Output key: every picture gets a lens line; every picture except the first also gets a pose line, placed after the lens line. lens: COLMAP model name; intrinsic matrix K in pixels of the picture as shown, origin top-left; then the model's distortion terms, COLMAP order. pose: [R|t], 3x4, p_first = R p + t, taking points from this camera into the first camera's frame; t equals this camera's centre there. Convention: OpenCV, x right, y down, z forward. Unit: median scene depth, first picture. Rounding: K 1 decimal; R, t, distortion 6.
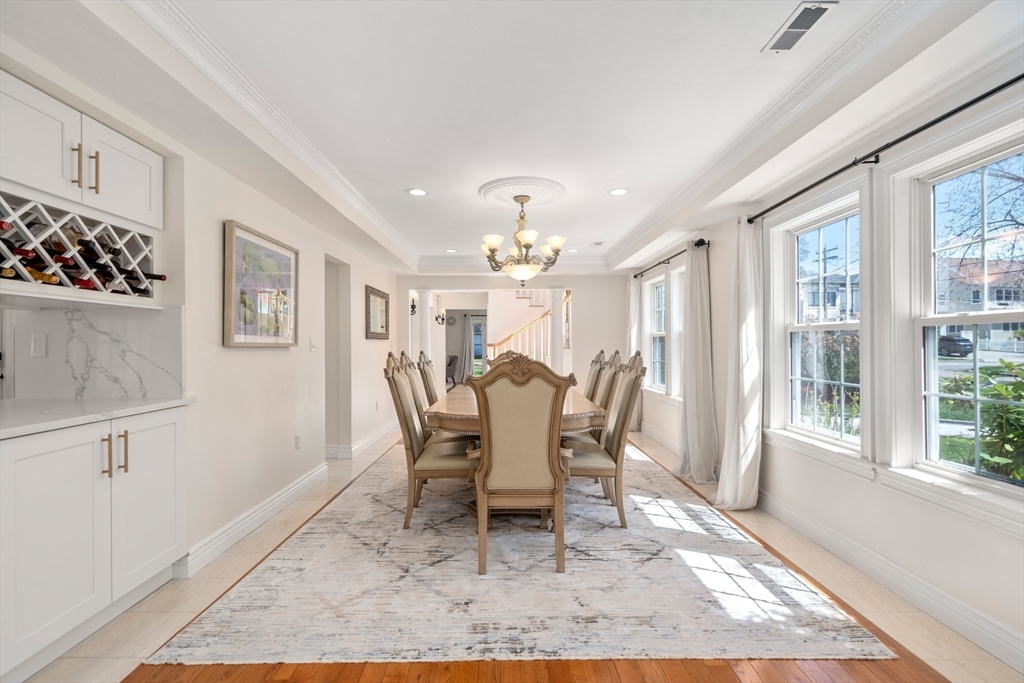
lens RADIAL K [[469.4, 0, 509.6], [0, 469.4, 338.7], [0, 0, 1]] dist [-0.004414, 0.000348]
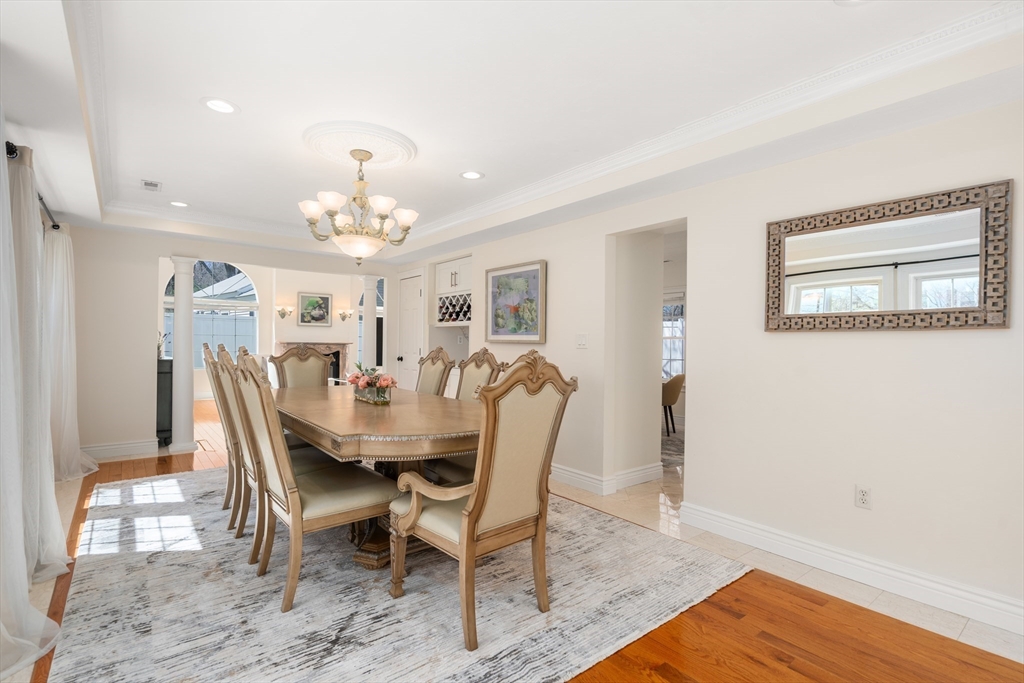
lens RADIAL K [[469.4, 0, 505.8], [0, 469.4, 350.0], [0, 0, 1]] dist [-0.004414, 0.000348]
pose [[-0.784547, -0.001697, -0.620067, 0.420015], [-0.007673, 0.999946, 0.006972, 0.033216], [0.620022, 0.010228, -0.784518, 2.303811]]
